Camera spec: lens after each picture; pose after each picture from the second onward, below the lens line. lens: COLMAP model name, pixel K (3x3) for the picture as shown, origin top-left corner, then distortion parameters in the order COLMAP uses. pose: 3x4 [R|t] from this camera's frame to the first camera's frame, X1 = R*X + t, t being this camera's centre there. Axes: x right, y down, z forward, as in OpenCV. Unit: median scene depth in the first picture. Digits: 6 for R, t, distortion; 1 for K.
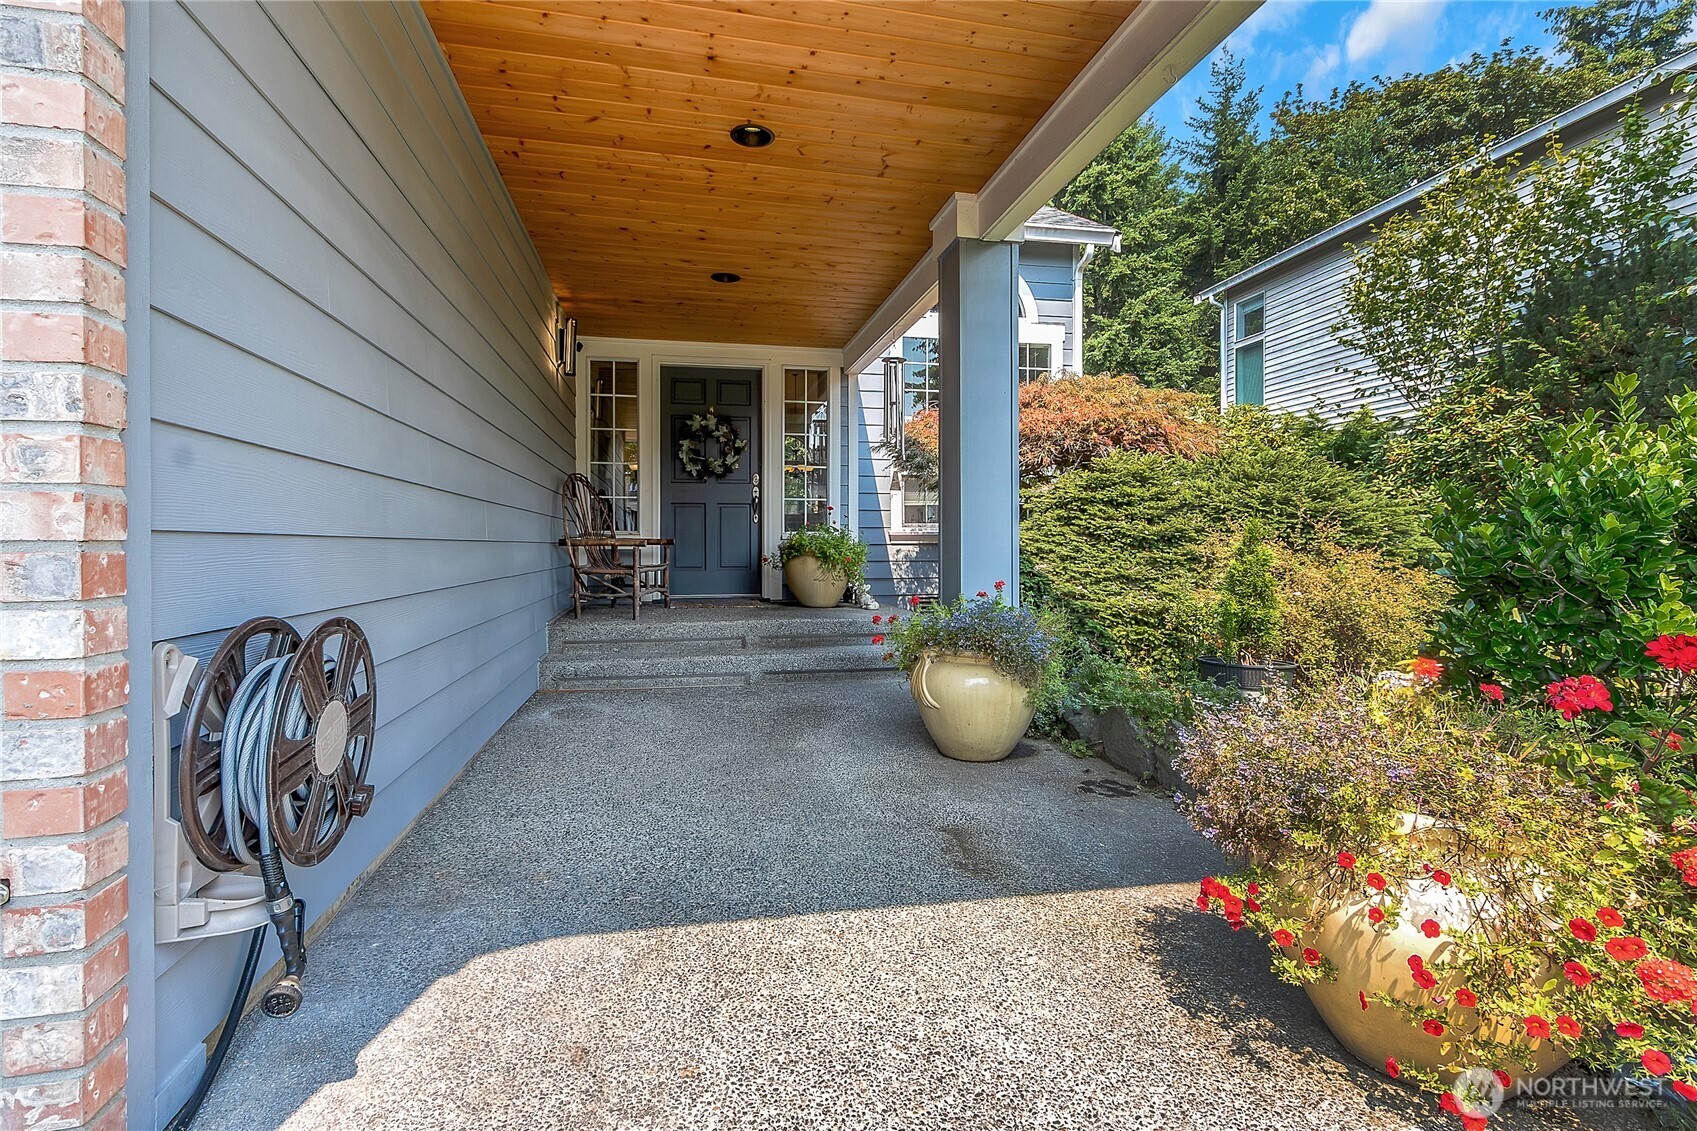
lens RADIAL K [[812.8, 0, 850.1], [0, 812.8, 556.8], [0, 0, 1]] dist [-0.005451, -0.001155]
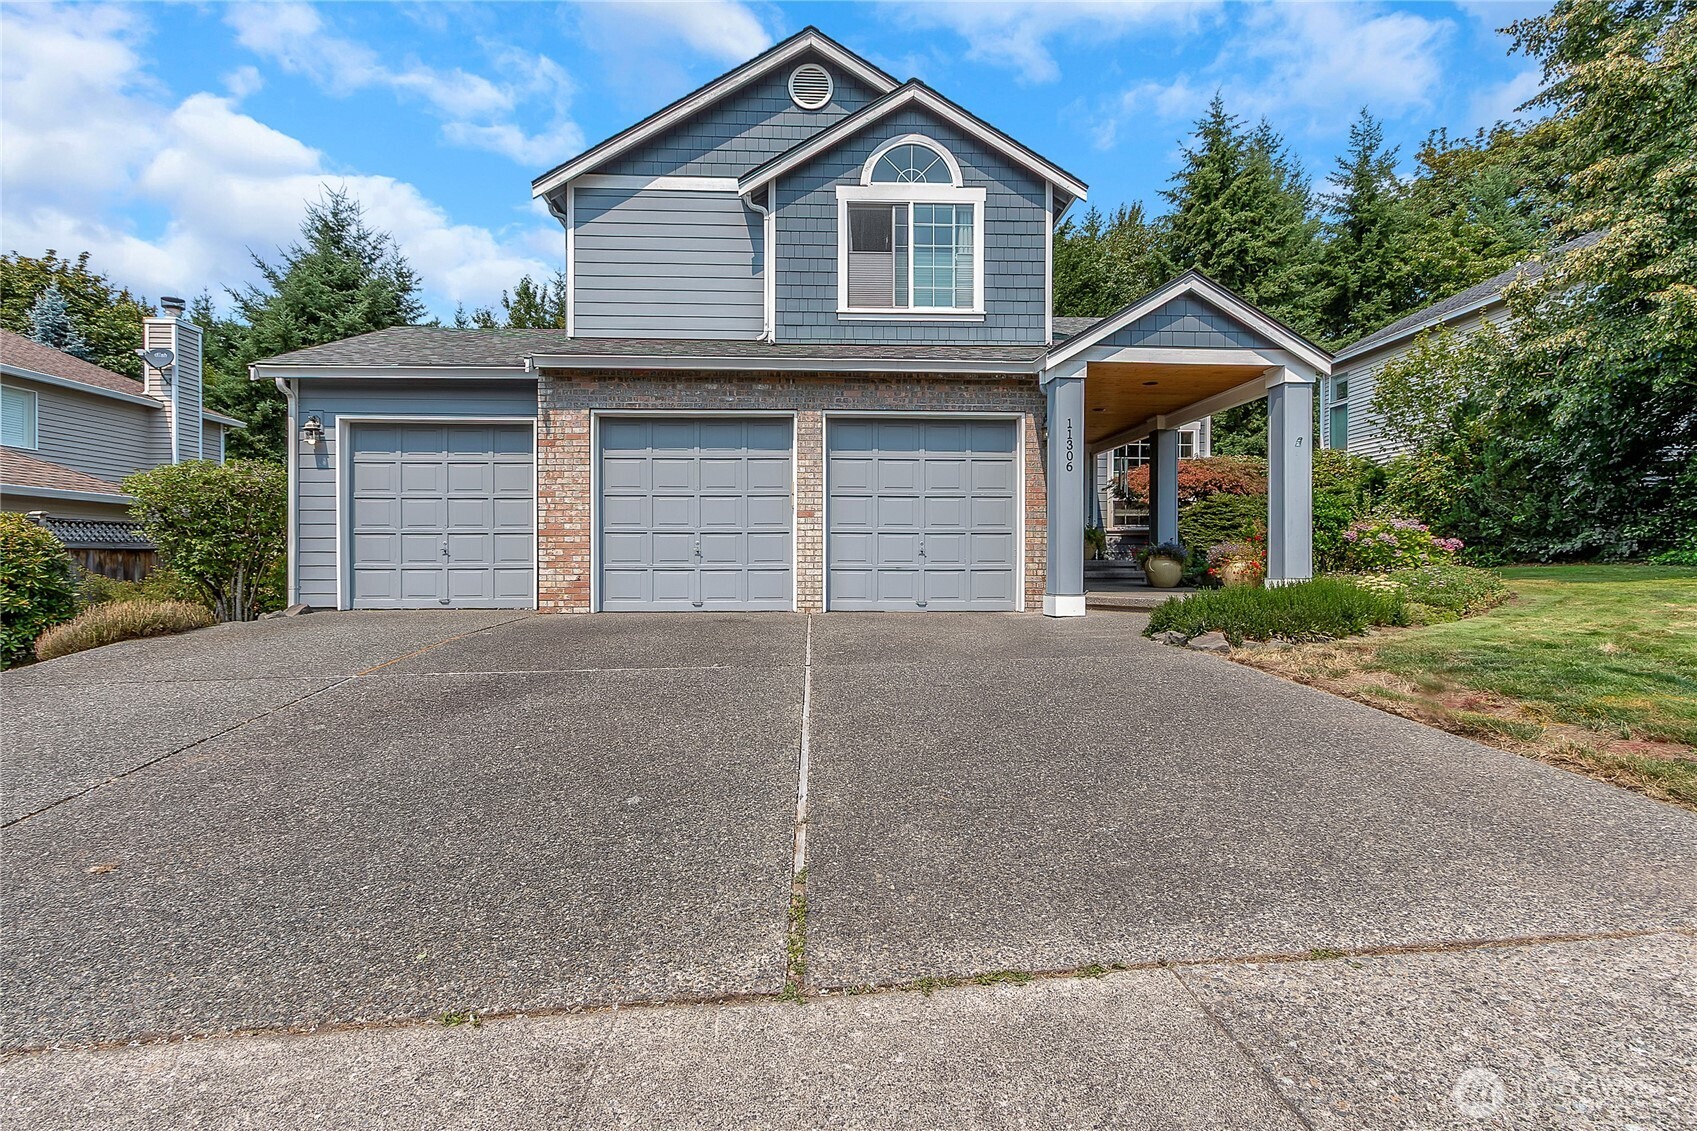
lens RADIAL K [[812.8, 0, 851.2], [0, 812.8, 565.6], [0, 0, 1]] dist [-0.005451, -0.001155]
pose [[0.986234, 0.006320, -0.165234, -0.059713], [-0.007525, 0.999949, -0.006669, 0.019032], [0.165184, 0.007820, 0.986232, -0.265130]]
